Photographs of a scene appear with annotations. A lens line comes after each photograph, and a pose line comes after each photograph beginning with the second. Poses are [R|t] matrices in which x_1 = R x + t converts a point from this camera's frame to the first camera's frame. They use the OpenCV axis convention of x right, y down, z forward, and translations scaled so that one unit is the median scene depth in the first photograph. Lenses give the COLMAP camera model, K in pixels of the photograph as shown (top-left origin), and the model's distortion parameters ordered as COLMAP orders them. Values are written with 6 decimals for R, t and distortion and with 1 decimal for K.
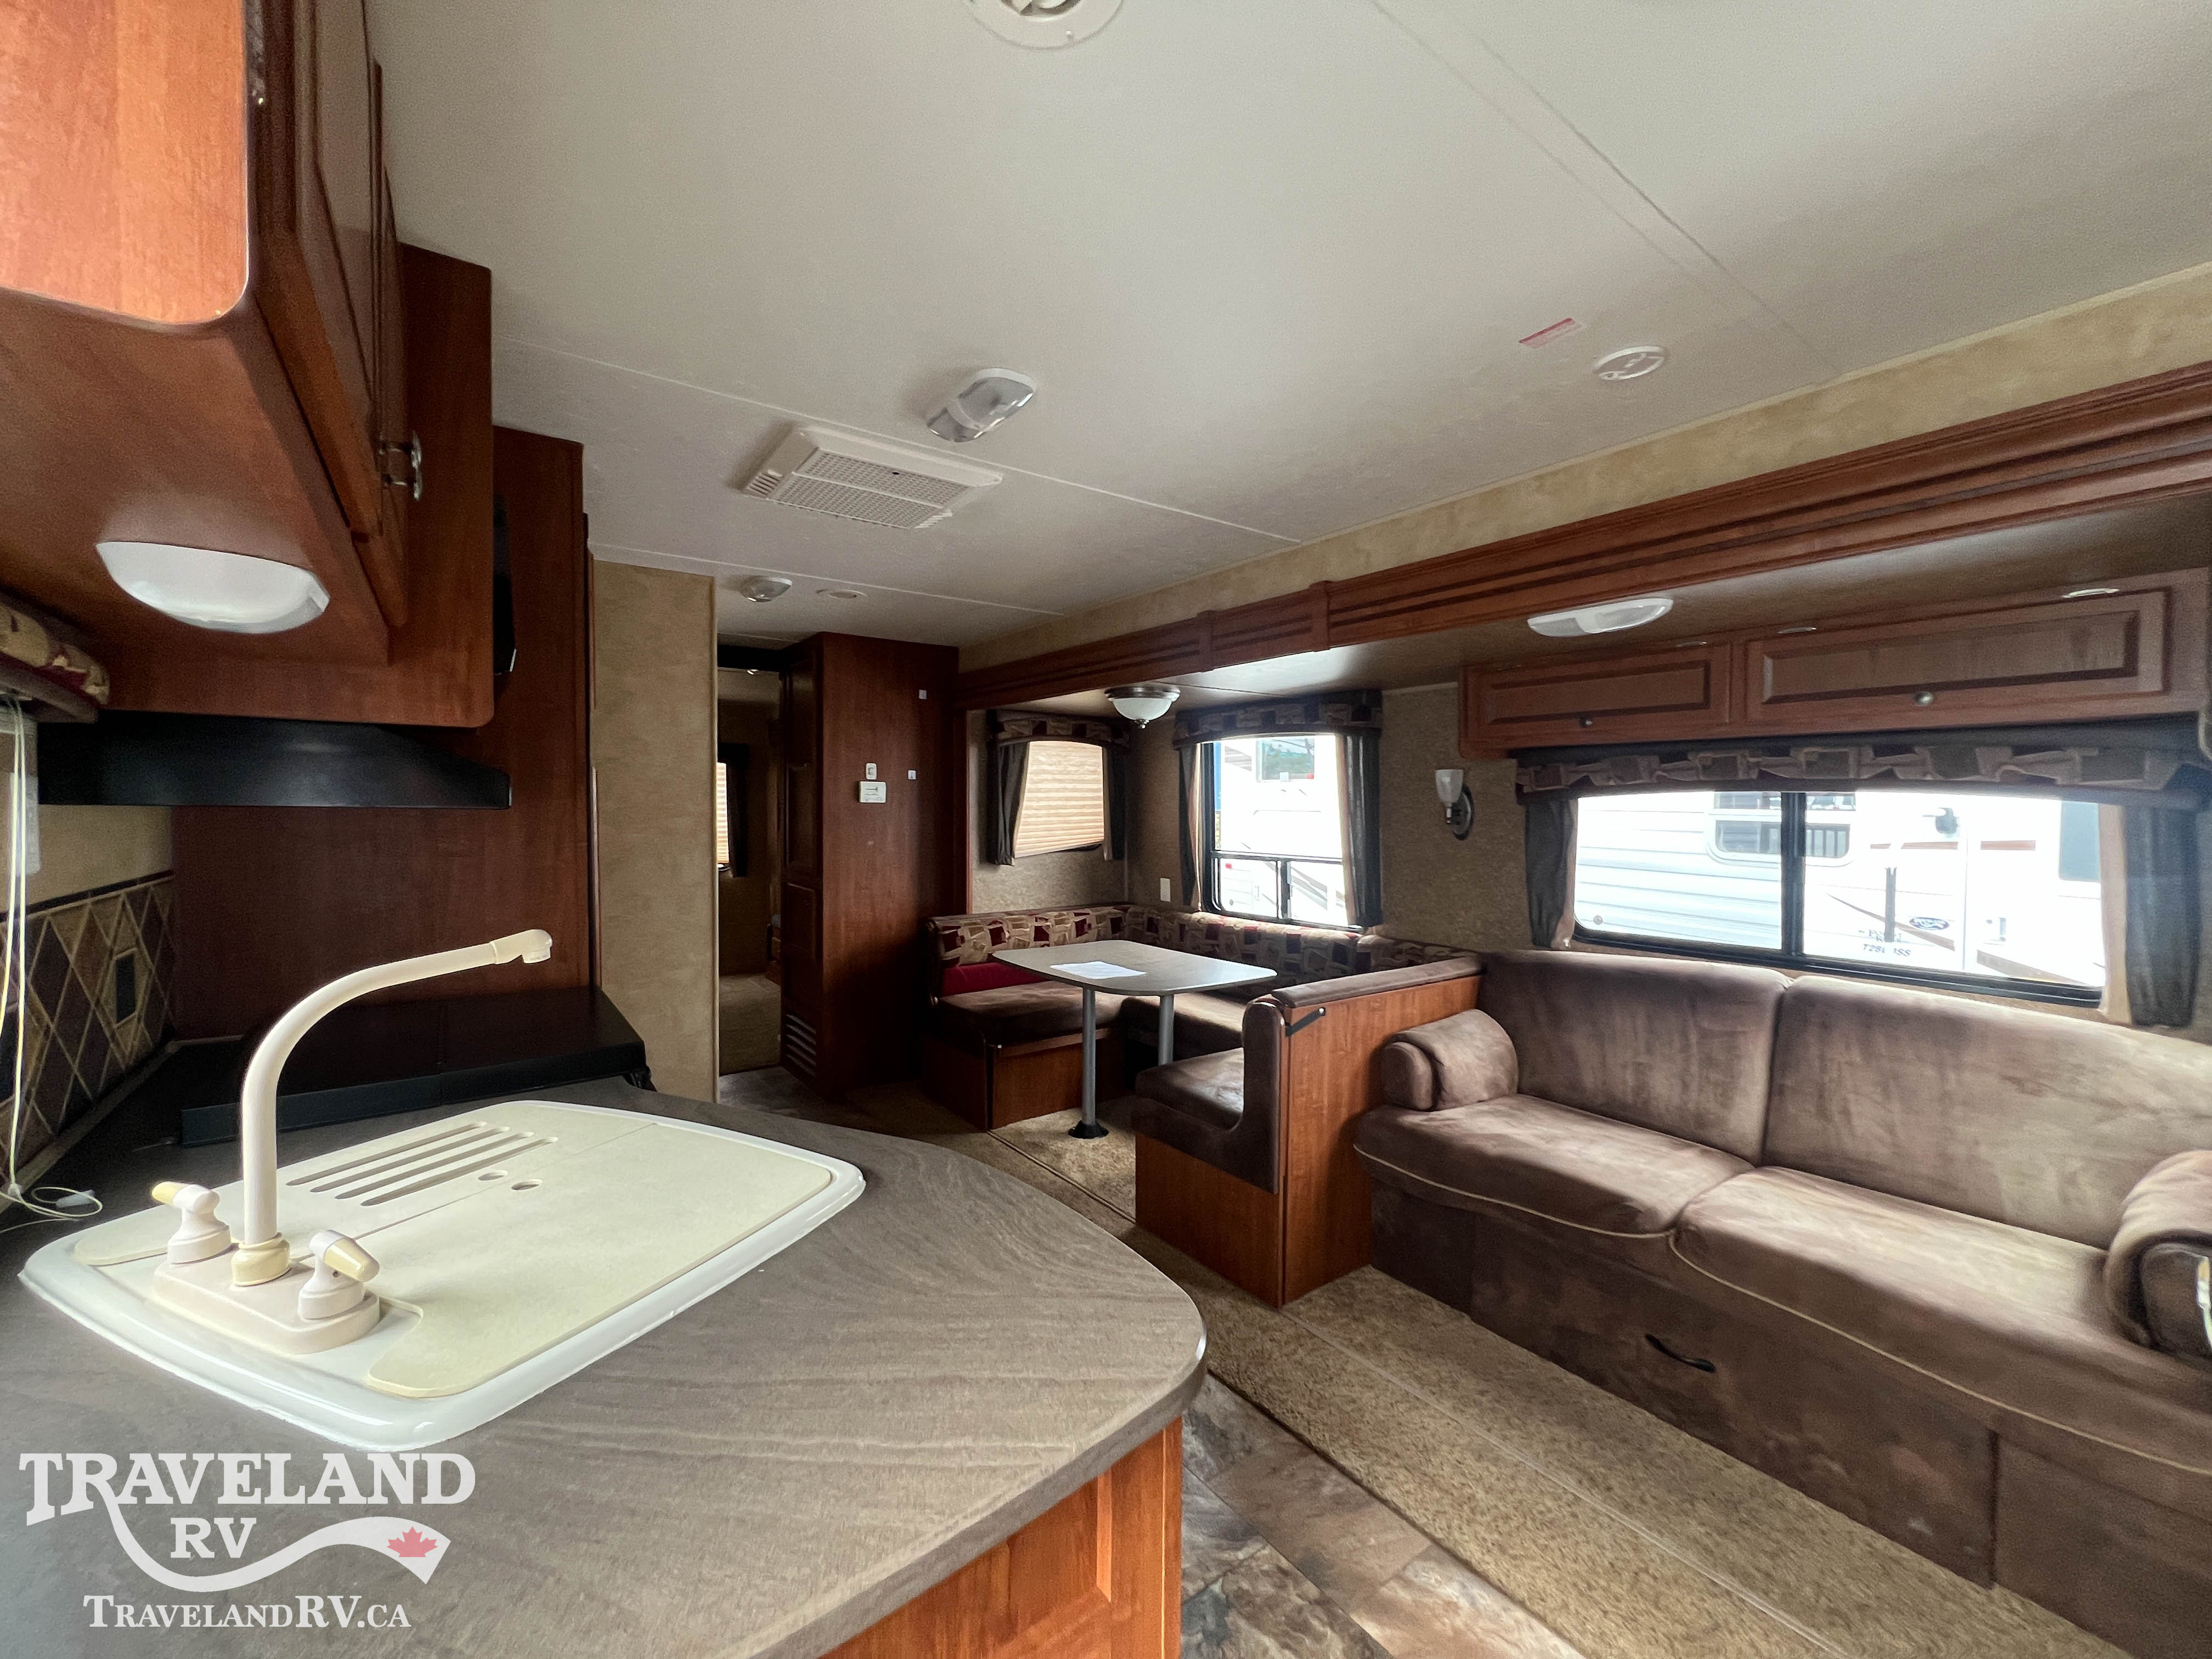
lens RADIAL K [[883.2, 0, 1104.2], [0, 883.2, 826.2], [0, 0, 1]] dist [-0.002596, 0.000258]
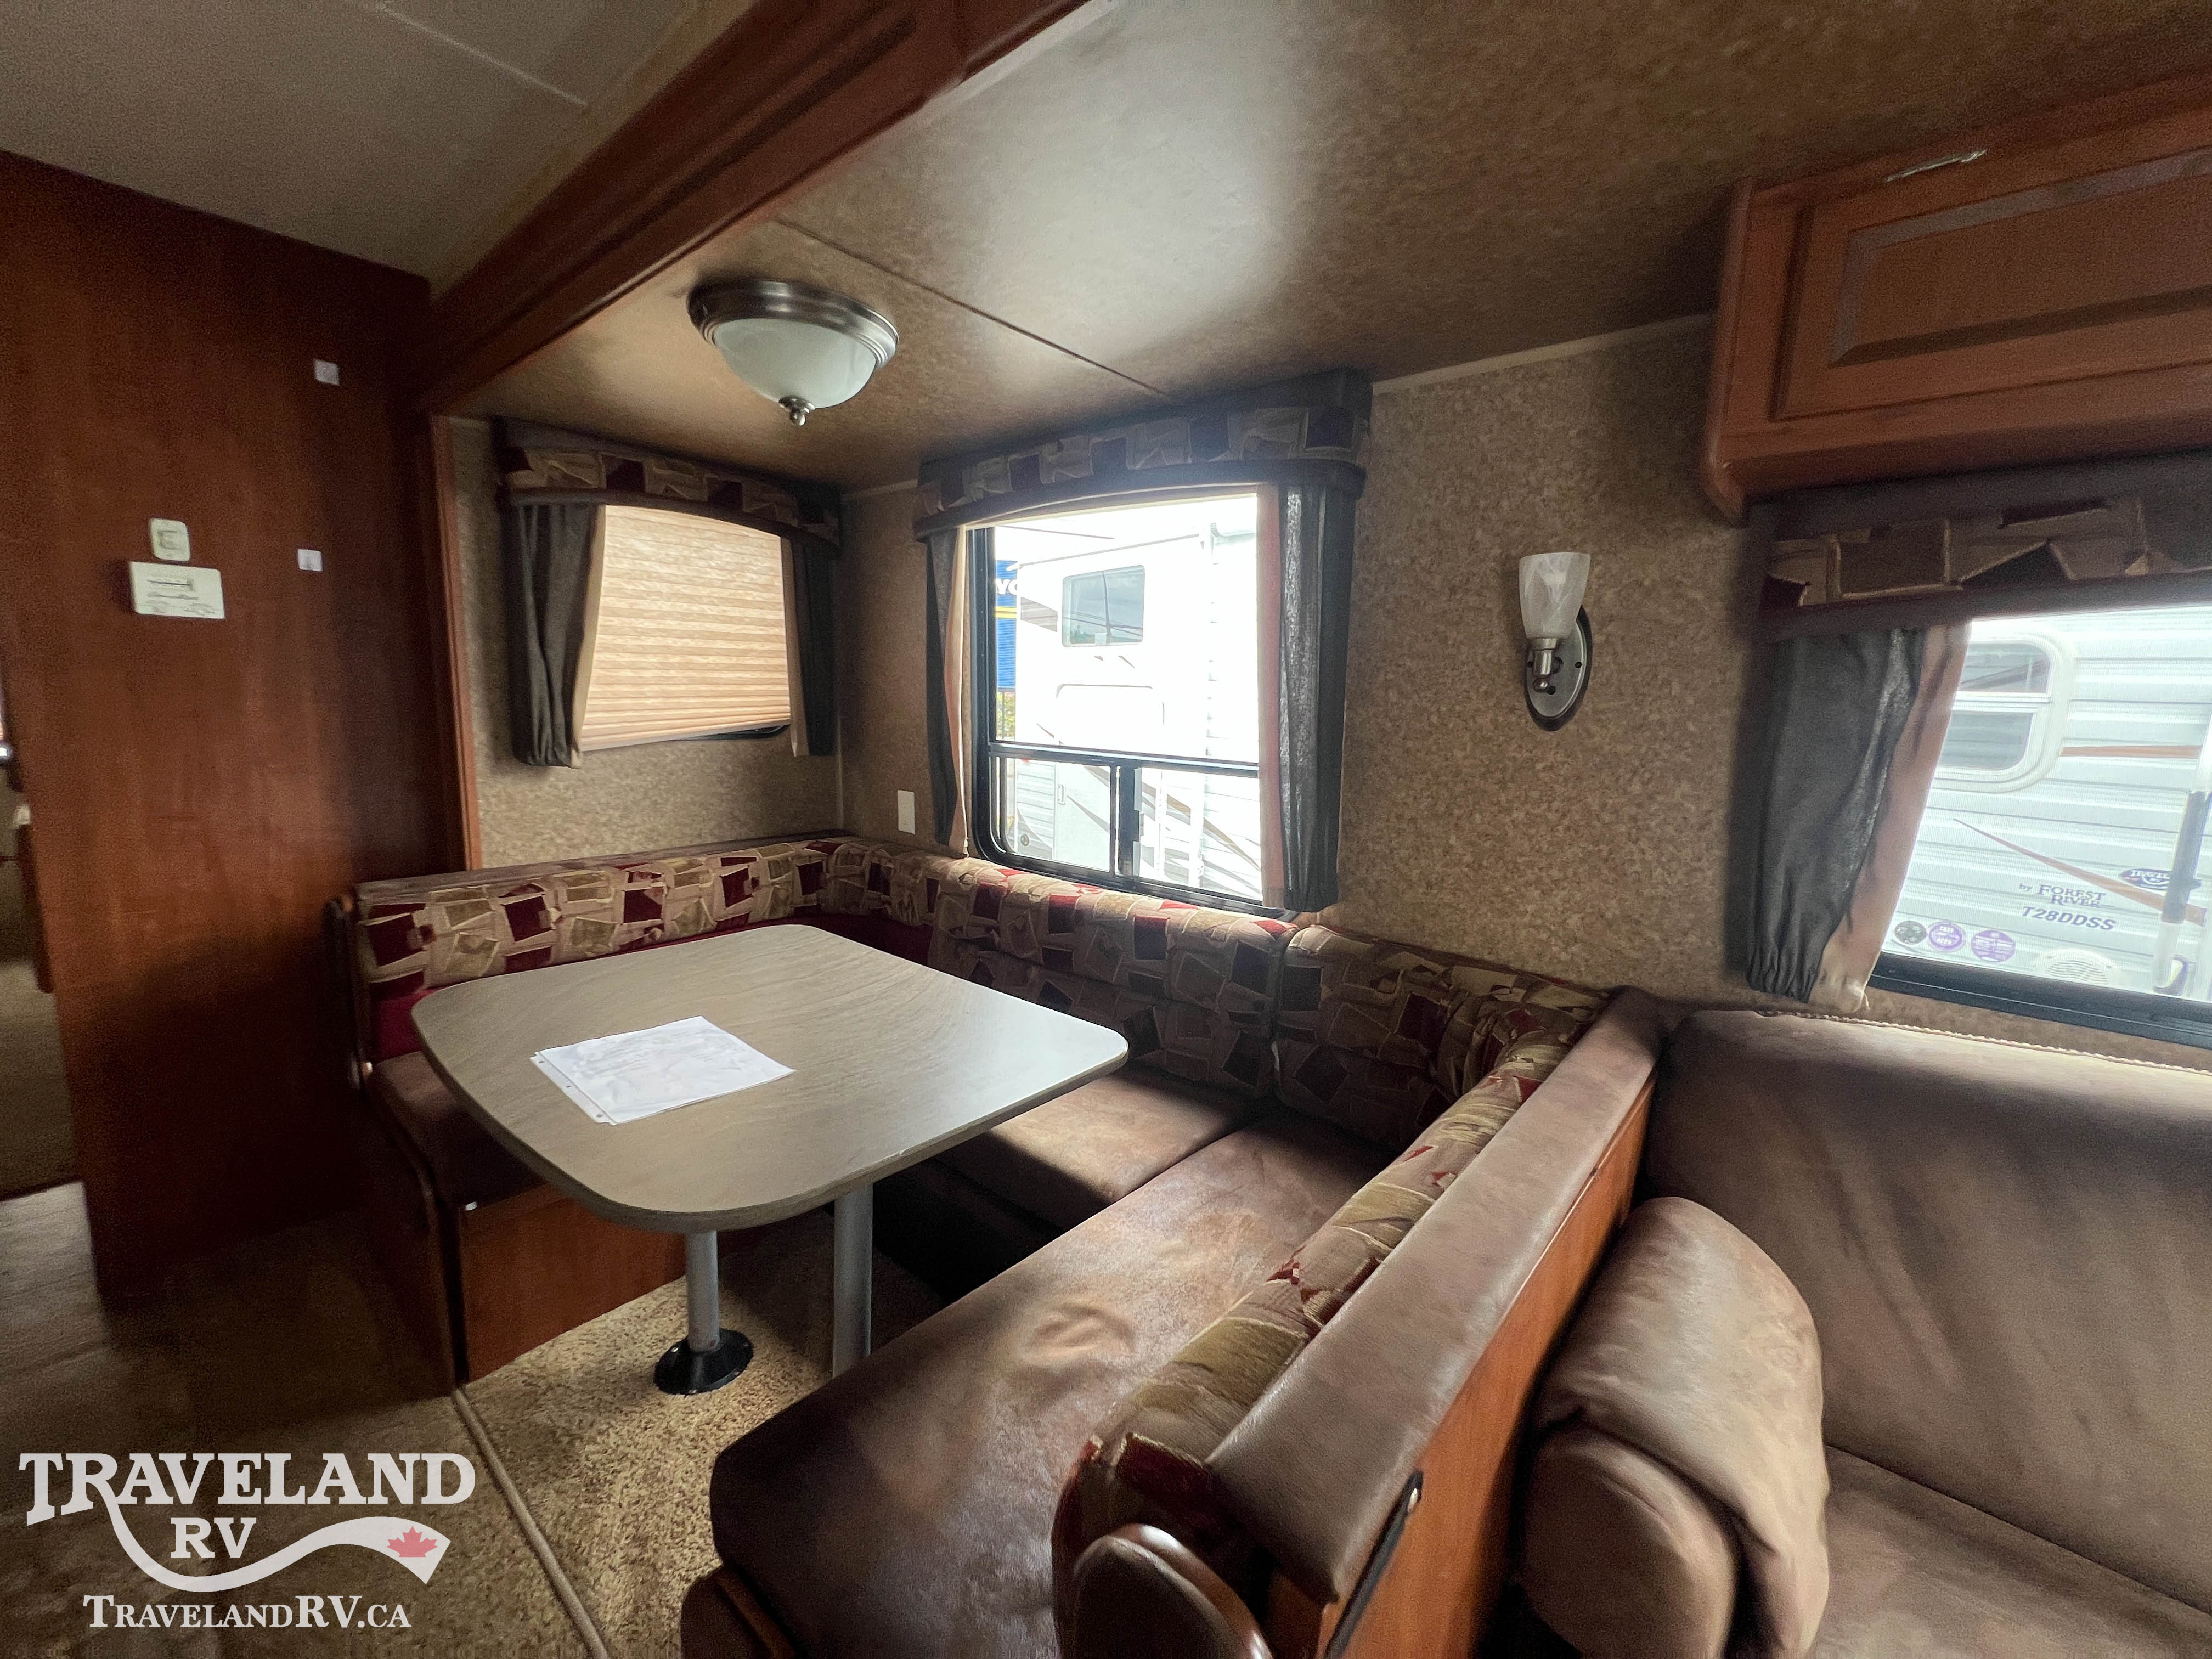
lens RADIAL K [[884.7, 0, 1101.3], [0, 884.7, 823.8], [0, 0, 1]] dist [-0.002098, 0.000158]
pose [[0.974790, -0.006192, 0.223038, 0.118123], [-0.021844, 0.992165, 0.123012, 0.016485], [-0.222052, -0.124783, 0.967017, 0.798966]]
